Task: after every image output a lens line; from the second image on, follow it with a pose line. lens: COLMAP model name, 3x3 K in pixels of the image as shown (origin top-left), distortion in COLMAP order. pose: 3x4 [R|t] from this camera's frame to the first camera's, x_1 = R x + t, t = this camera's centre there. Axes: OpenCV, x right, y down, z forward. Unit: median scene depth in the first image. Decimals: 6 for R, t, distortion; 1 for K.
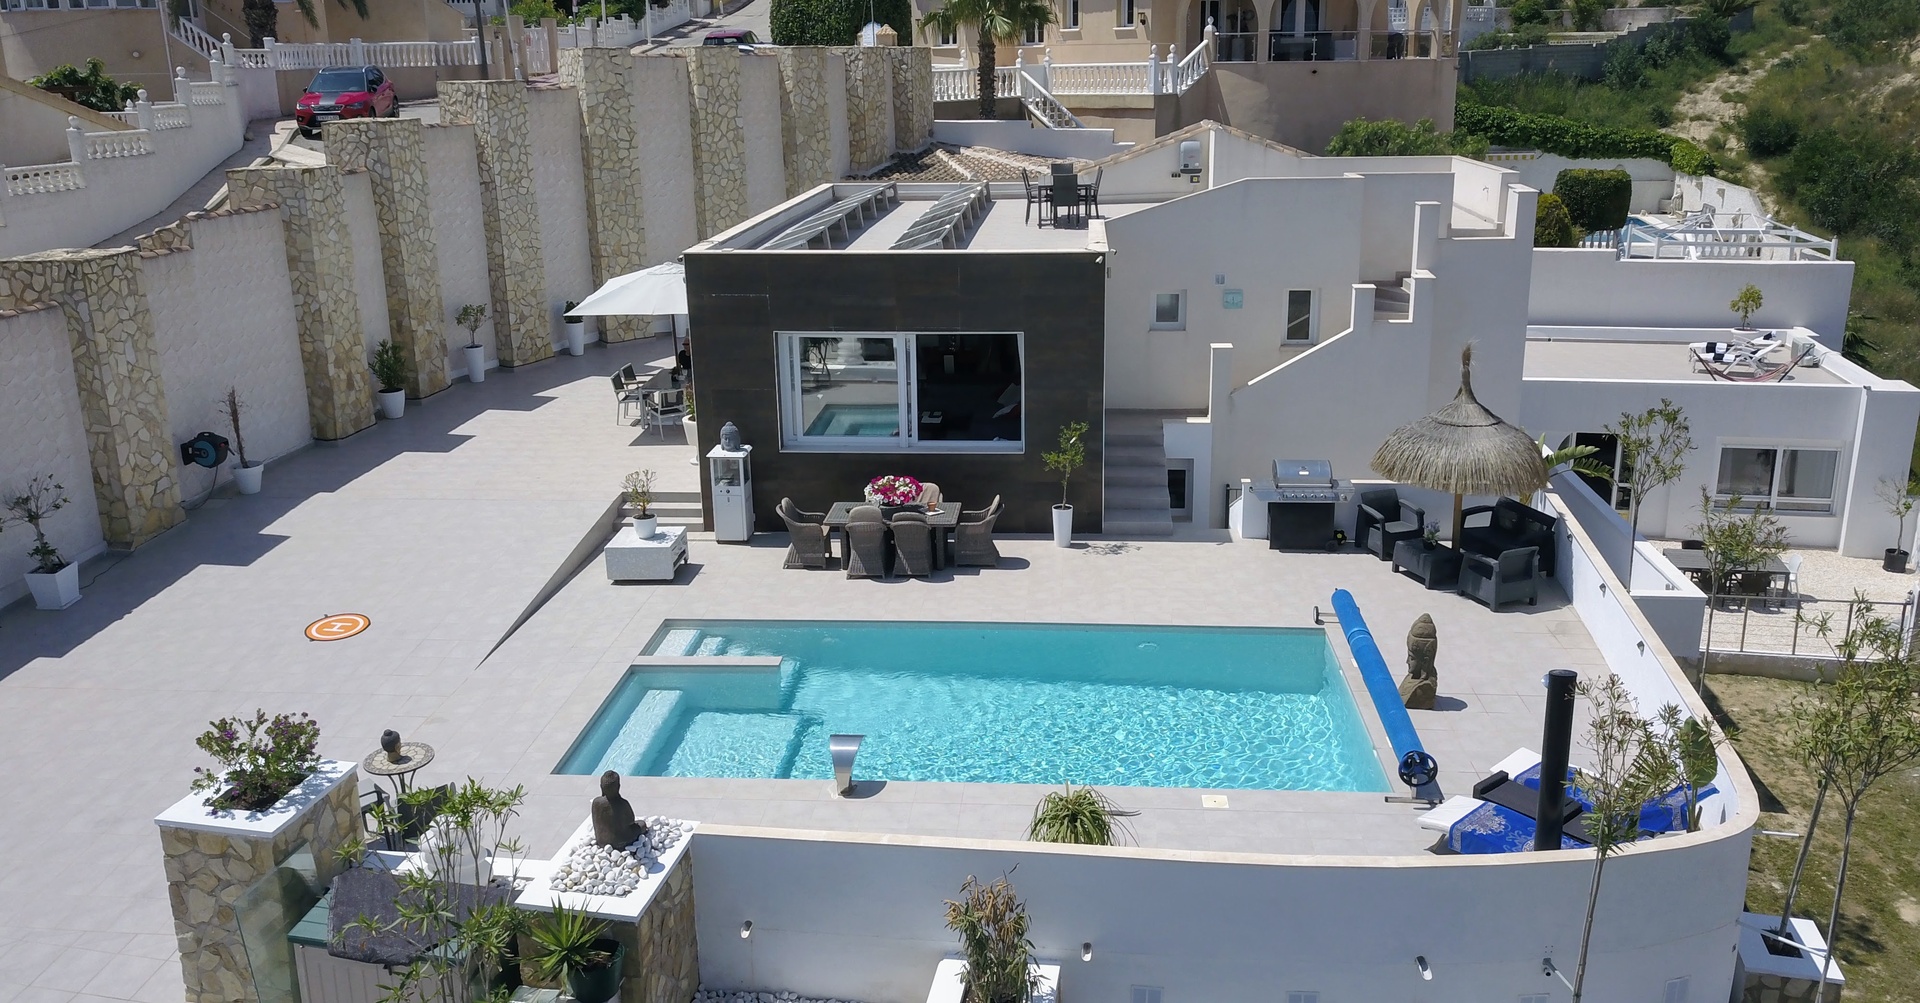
lens RADIAL K [[1508.2, 0, 961.7], [0, 1508.2, 486.1], [0, 0, 1]] dist [0.005587, 0.005460]
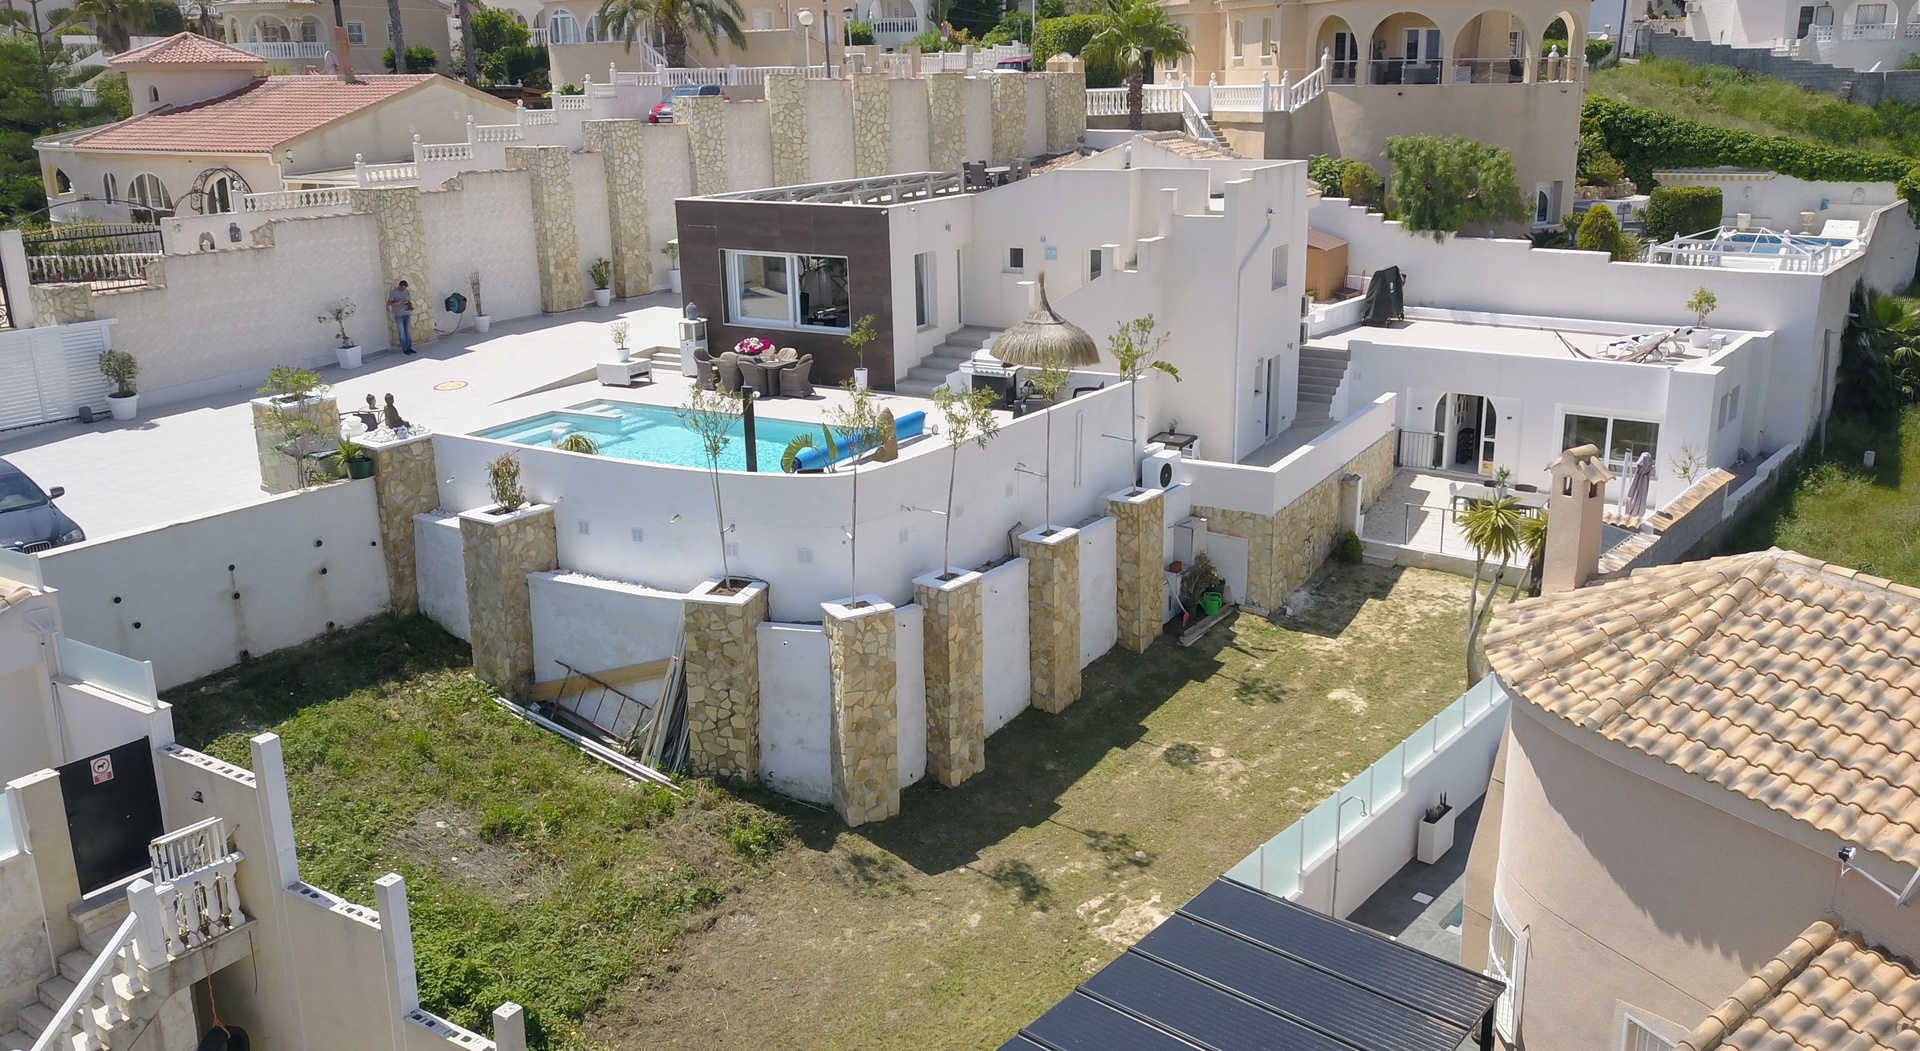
lens RADIAL K [[1546.4, 0, 960.0], [0, 1546.4, 533.2], [0, 0, 1]] dist [0.017680, -0.013529]
pose [[0.910958, 0.120601, -0.394475, 0.651420], [-0.115059, 0.992640, 0.037770, 0.088563], [0.396127, 0.010982, 0.918130, -0.360647]]
